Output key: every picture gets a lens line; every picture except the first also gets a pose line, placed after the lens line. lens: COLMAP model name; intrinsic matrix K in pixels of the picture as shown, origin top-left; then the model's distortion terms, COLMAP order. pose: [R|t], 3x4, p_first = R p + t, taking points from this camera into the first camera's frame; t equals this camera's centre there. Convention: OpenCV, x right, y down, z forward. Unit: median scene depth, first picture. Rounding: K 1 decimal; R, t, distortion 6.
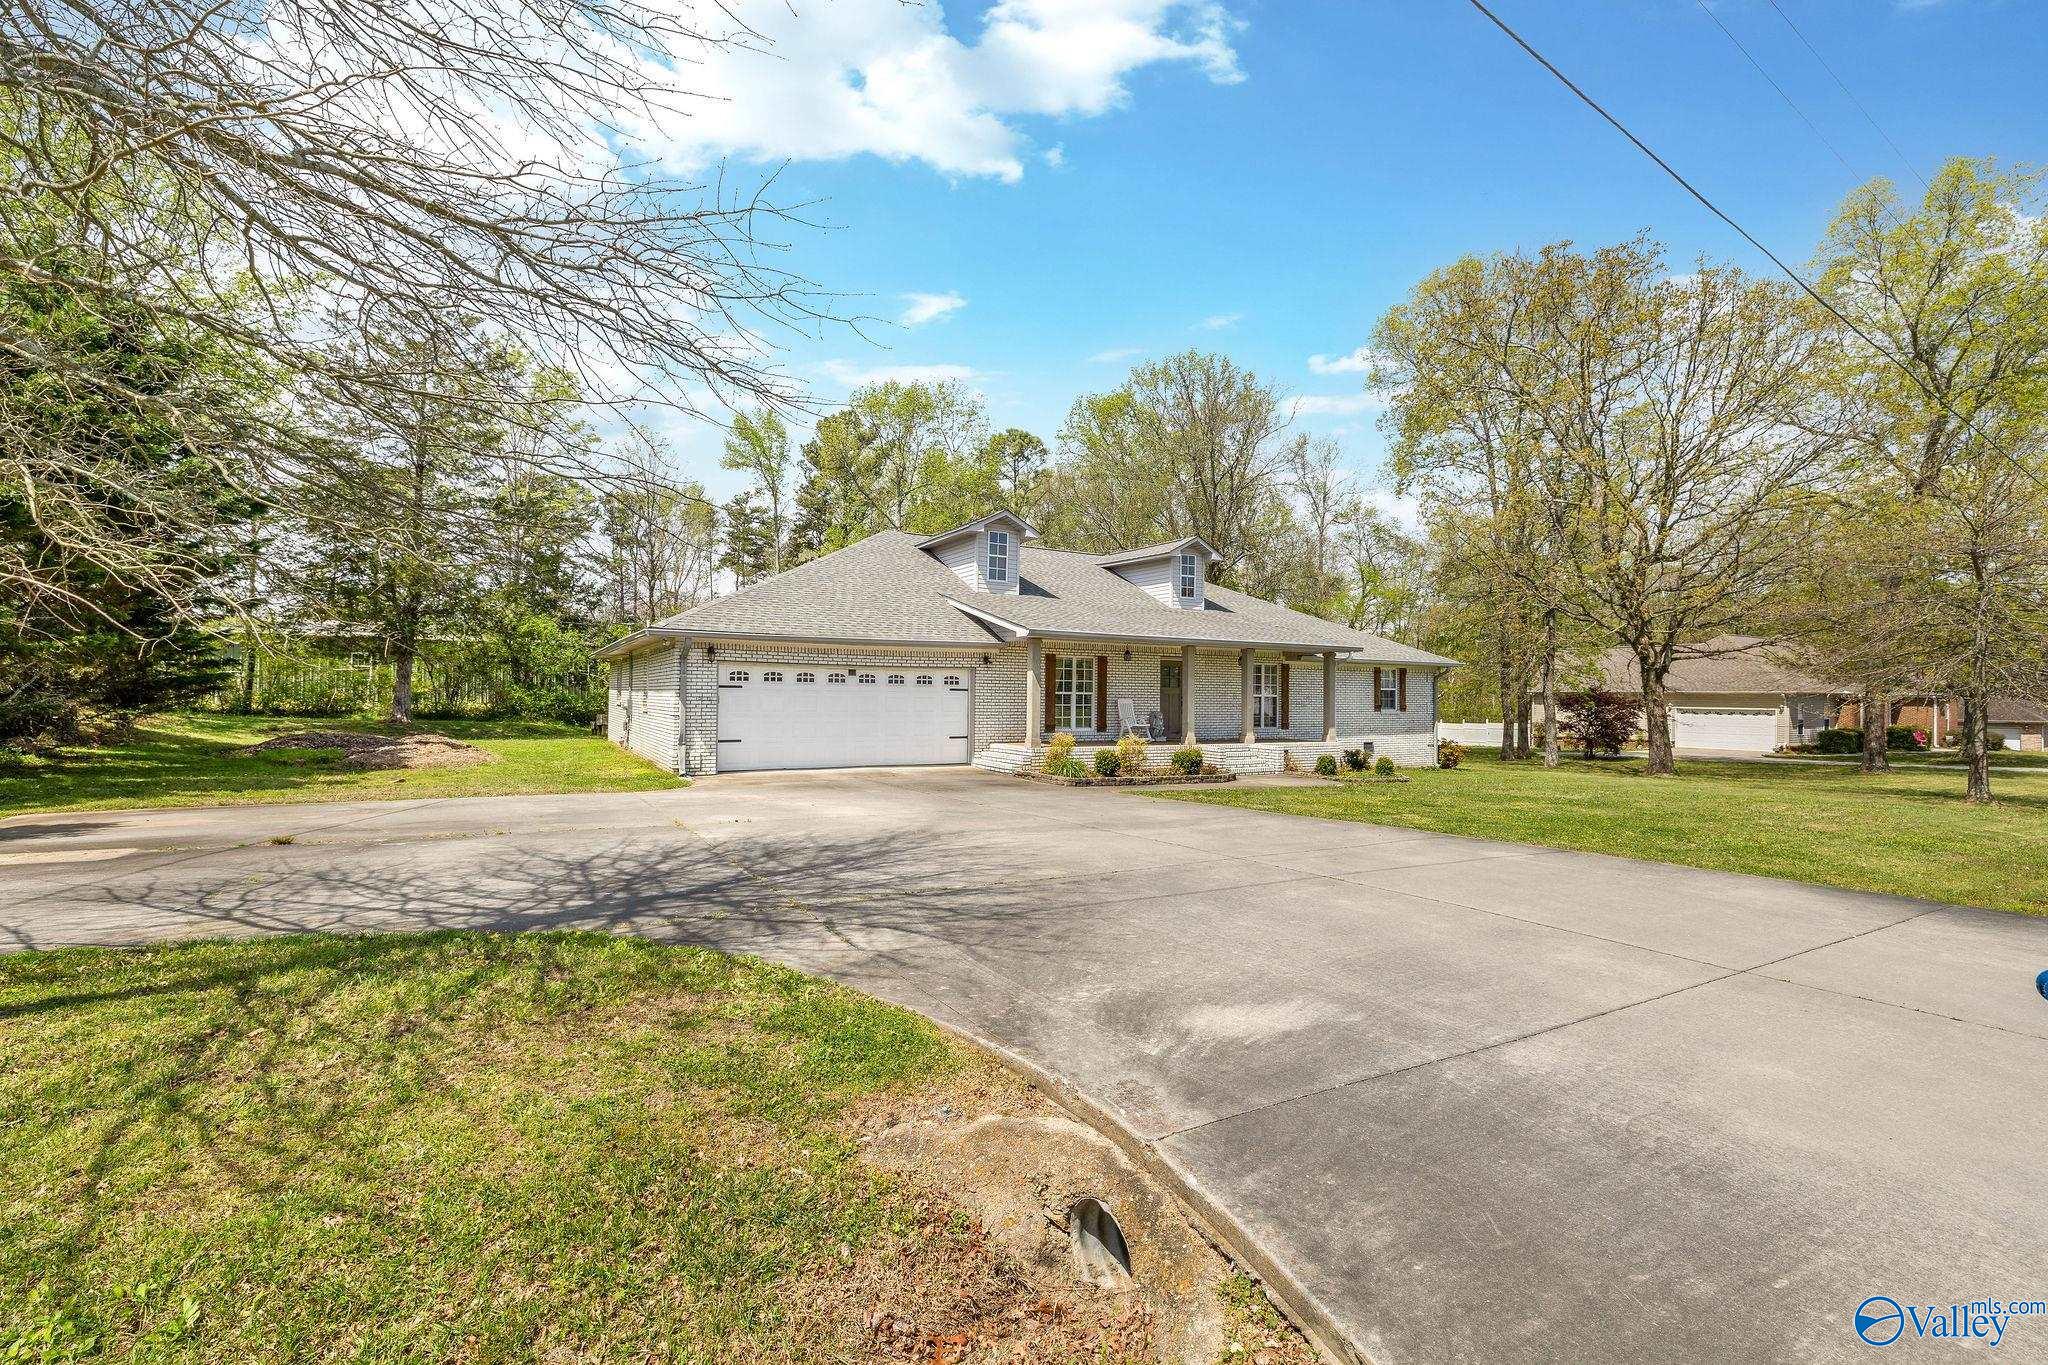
lens RADIAL K [[874.9, 0, 1024.0], [0, 874.9, 682.5], [0, 0, 1]] dist [0.000426, 0.000148]
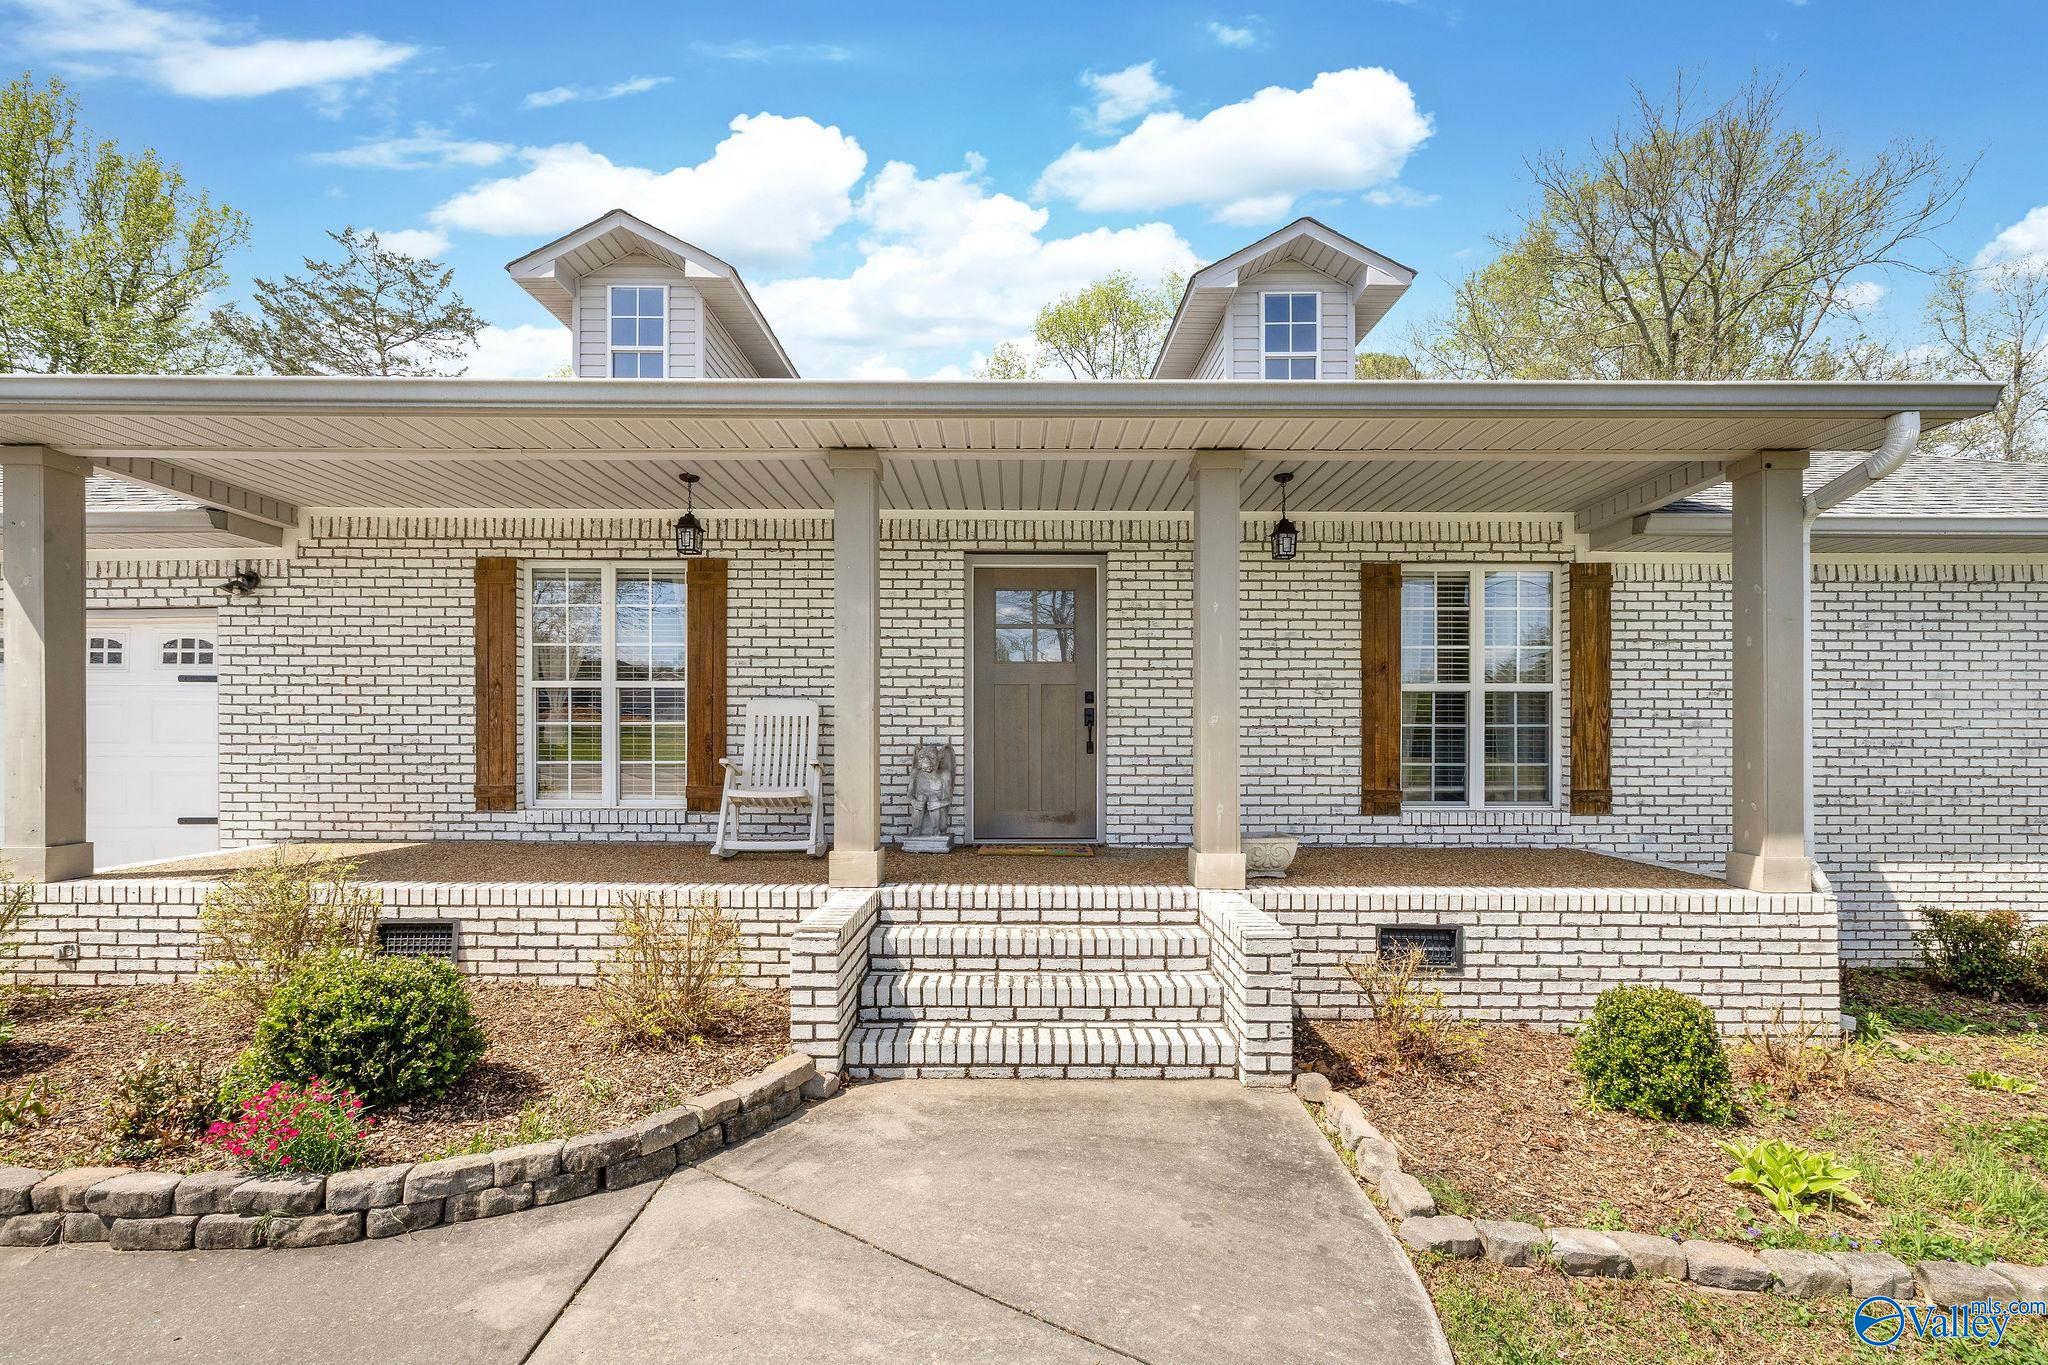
lens RADIAL K [[886.6, 0, 1024.1], [0, 886.6, 733.9], [0, 0, 1]] dist [0.000564, 0.000326]
pose [[0.856862, -0.012442, -0.515396, 0.287953], [0.015163, 0.999884, 0.001070, 0.026585], [0.515324, -0.008732, 0.856951, 0.681828]]
